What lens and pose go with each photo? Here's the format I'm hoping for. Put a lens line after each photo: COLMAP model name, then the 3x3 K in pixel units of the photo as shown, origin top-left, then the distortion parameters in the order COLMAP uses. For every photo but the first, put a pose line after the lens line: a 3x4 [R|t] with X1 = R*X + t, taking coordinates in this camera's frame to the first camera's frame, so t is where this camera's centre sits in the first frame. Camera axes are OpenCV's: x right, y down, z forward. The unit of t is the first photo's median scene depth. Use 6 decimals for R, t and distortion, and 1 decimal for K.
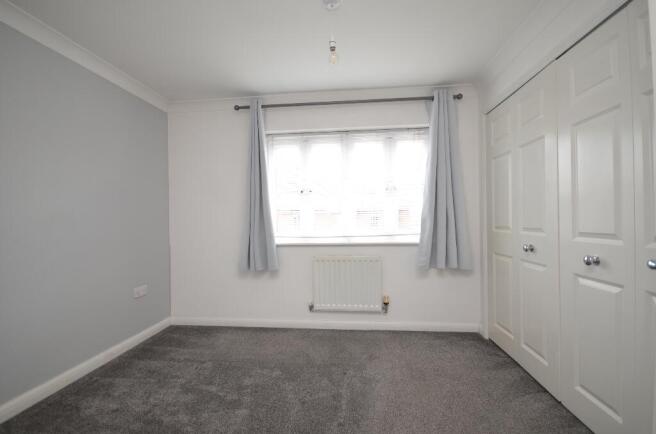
lens RADIAL K [[291.0, 0, 324.4], [0, 291.0, 217.4], [0, 0, 1]] dist [-0.000701, -0.000231]
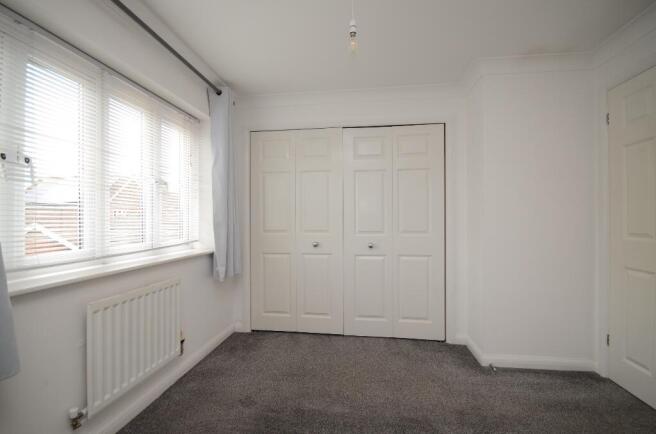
lens RADIAL K [[286.6, 0, 329.1], [0, 286.6, 218.5], [0, 0, 1]] dist [0.000239, -0.008233]
pose [[0.037712, 0.011706, 0.999220, -0.597402], [-0.004325, 0.999924, -0.011551, -0.003298], [-0.999279, -0.003886, 0.037760, 0.743711]]
